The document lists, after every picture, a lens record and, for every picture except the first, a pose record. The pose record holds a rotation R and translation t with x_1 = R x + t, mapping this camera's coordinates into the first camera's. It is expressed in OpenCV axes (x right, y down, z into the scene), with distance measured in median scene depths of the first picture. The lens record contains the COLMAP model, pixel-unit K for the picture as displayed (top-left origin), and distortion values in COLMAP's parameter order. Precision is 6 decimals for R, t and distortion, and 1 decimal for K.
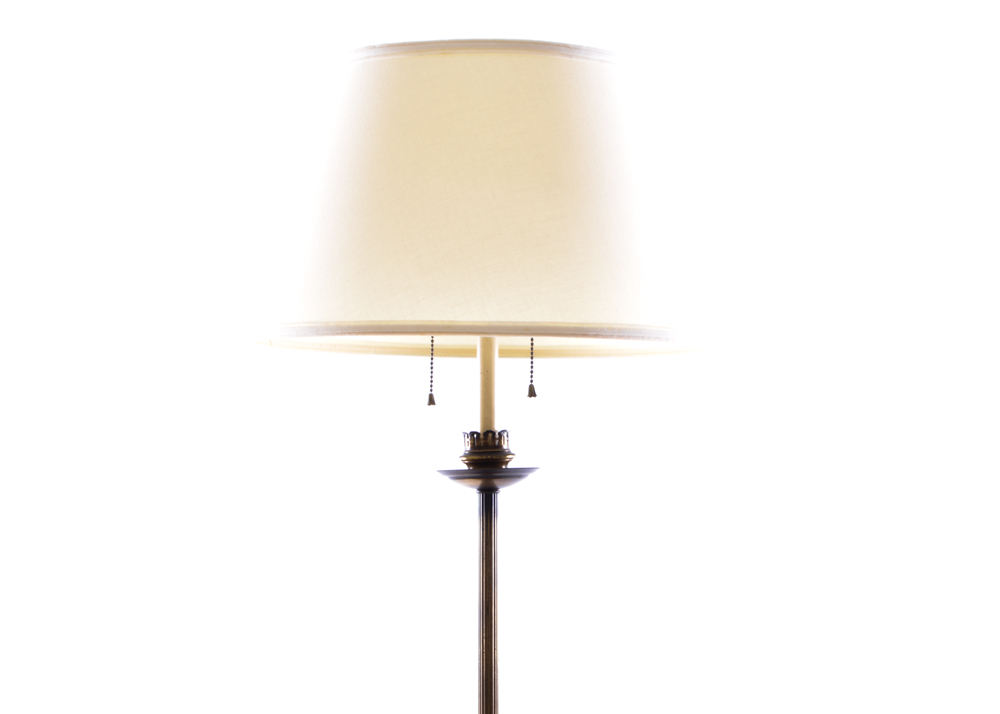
lens RADIAL K [[2686.3, 0, 500.0], [0, 2686.3, 357.0], [0, 0, 1]] dist [-0.004397, -0.145607]
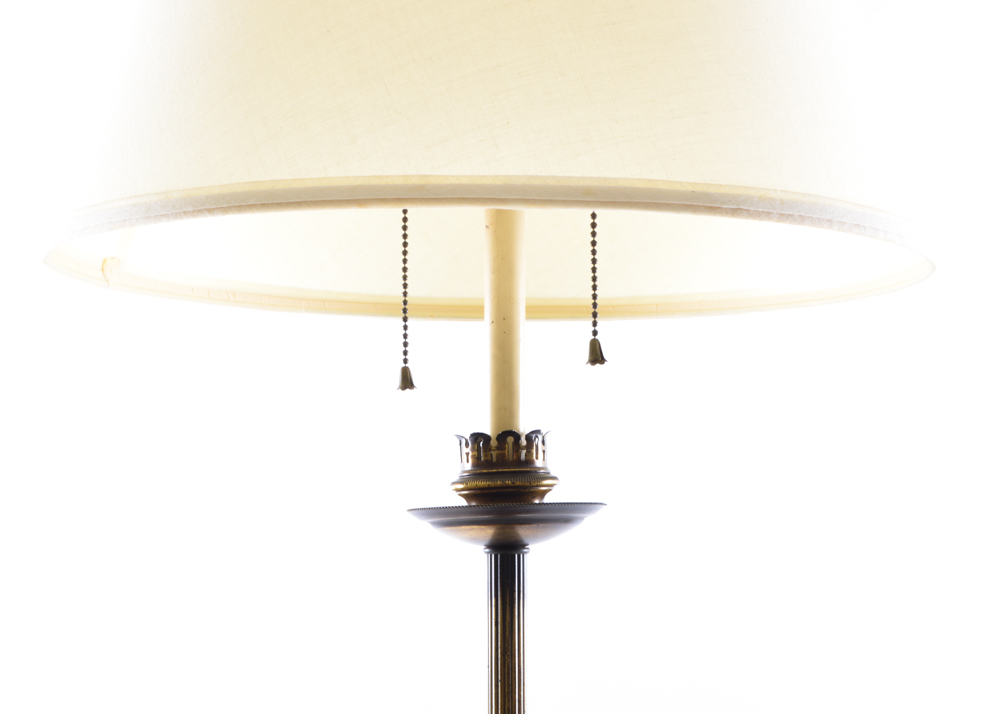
lens RADIAL K [[2268.3, 0, 500.0], [0, 2268.3, 357.0], [0, 0, 1]] dist [0.013541, 0.064313]
pose [[0.999958, -0.003884, -0.008300, -0.001946], [0.003532, 0.999110, -0.042044, 0.031586], [0.008456, 0.042013, 0.999081, 0.567184]]
